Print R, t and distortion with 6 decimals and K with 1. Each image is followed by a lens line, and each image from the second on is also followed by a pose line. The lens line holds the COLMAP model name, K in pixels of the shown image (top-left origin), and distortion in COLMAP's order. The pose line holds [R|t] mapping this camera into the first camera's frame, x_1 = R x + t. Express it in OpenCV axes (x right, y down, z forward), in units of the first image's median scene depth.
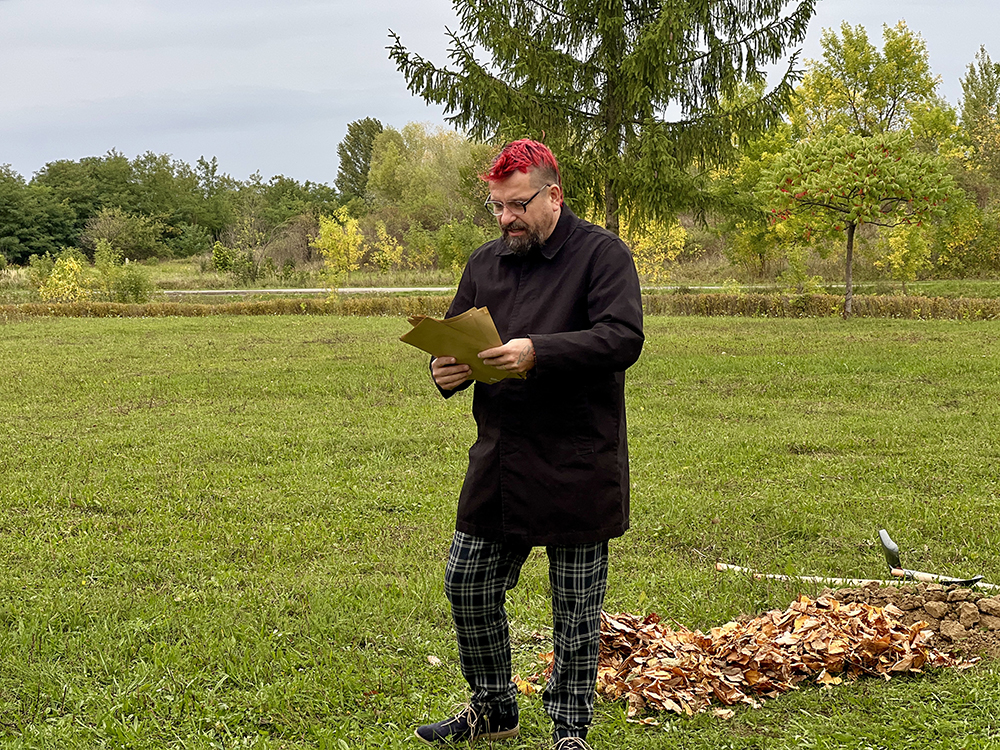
lens RADIAL K [[2374.4, 0, 499.7], [0, 2374.4, 375.1], [0, 0, 1]] dist [0.102849, 0.000000]
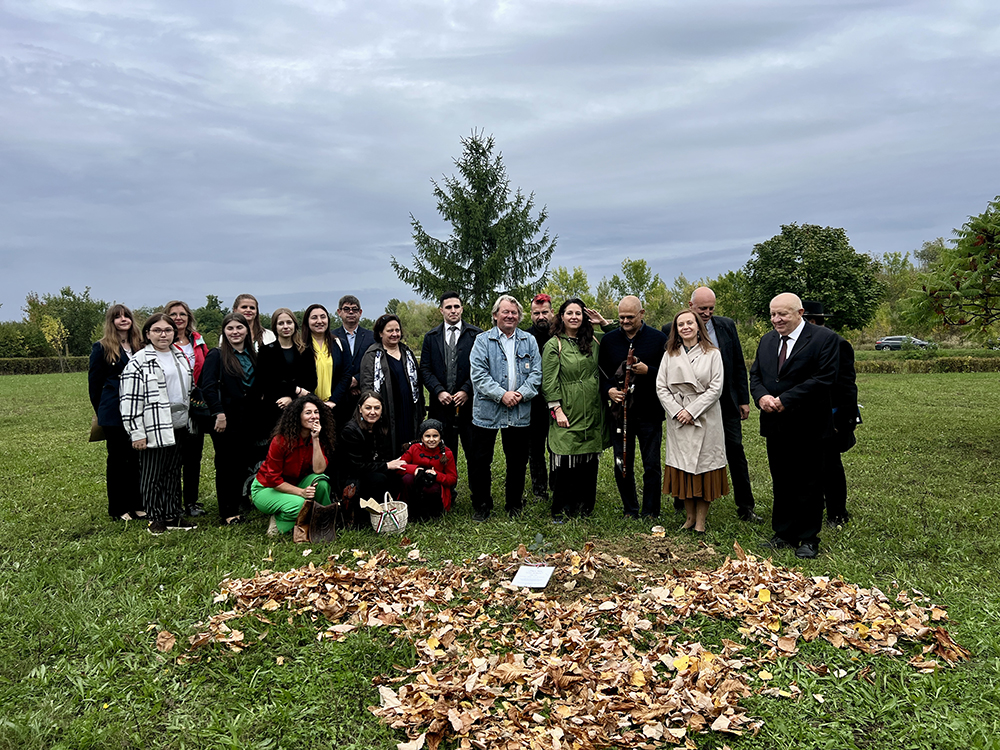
lens RADIAL K [[755.0, 0, 502.9], [0, 755.0, 376.4], [0, 0, 1]] dist [0.080962, 0.003266]
pose [[0.997153, -0.005050, 0.075238, 0.011804], [0.006029, 0.999900, -0.012790, -0.002891], [-0.075166, 0.013207, 0.997084, 0.170666]]
